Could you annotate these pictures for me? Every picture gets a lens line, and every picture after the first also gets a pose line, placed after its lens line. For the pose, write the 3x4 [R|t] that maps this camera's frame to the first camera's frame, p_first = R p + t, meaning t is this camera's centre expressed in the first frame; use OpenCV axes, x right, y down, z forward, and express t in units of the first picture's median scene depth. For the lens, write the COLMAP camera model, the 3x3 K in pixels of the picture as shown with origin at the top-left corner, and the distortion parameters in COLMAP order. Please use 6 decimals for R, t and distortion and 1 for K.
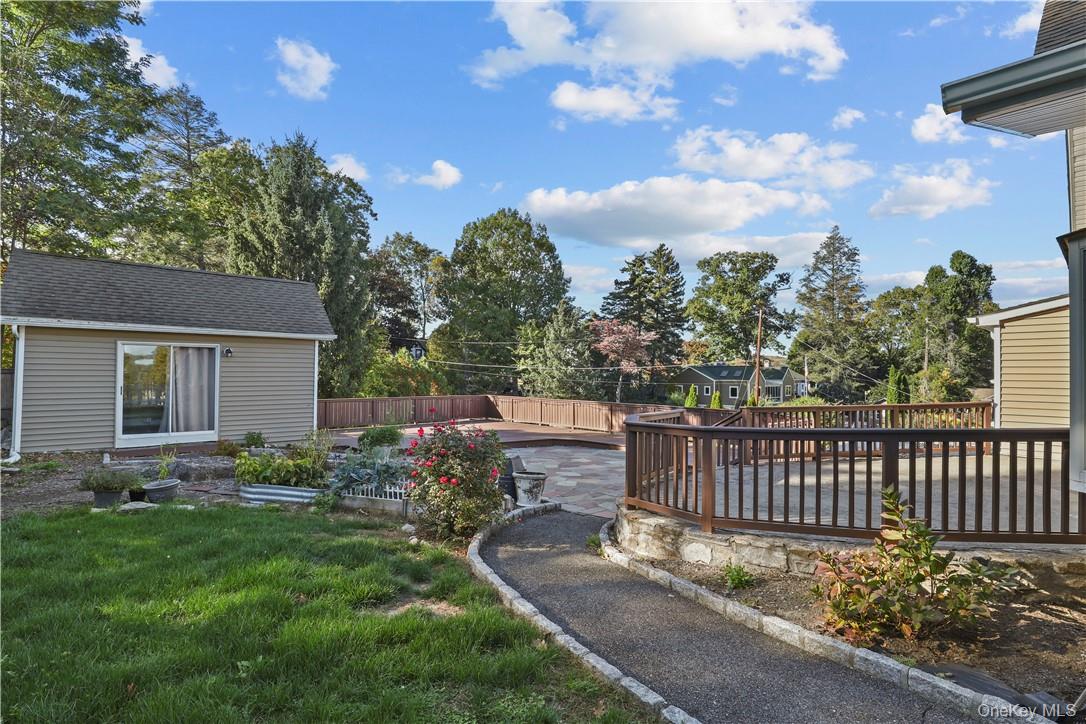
lens RADIAL K [[515.3, 0, 543.0], [0, 515.3, 362.0], [0, 0, 1]] dist [-0.000801, -0.000103]
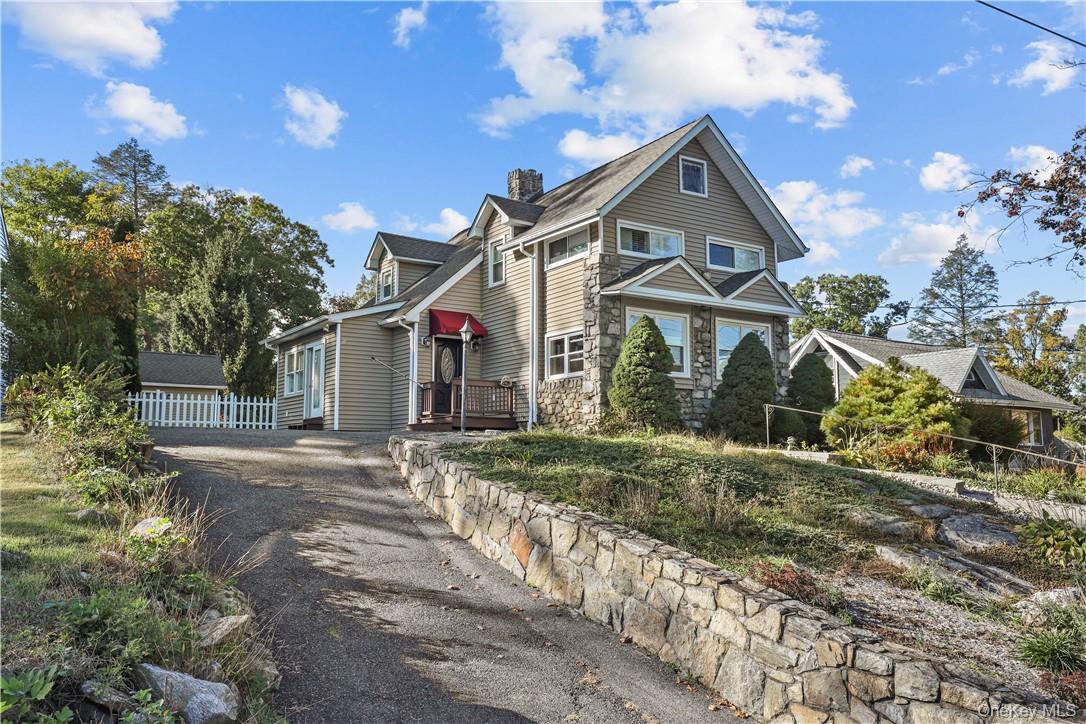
lens RADIAL K [[906.3, 0, 543.0], [0, 906.3, 362.0], [0, 0, 1]] dist [0.103377, 0.000214]
pose [[0.986089, -0.025824, -0.164202, 0.644331], [0.009317, 0.994892, -0.100517, 0.104411], [0.165959, 0.097589, 0.981292, -1.039206]]
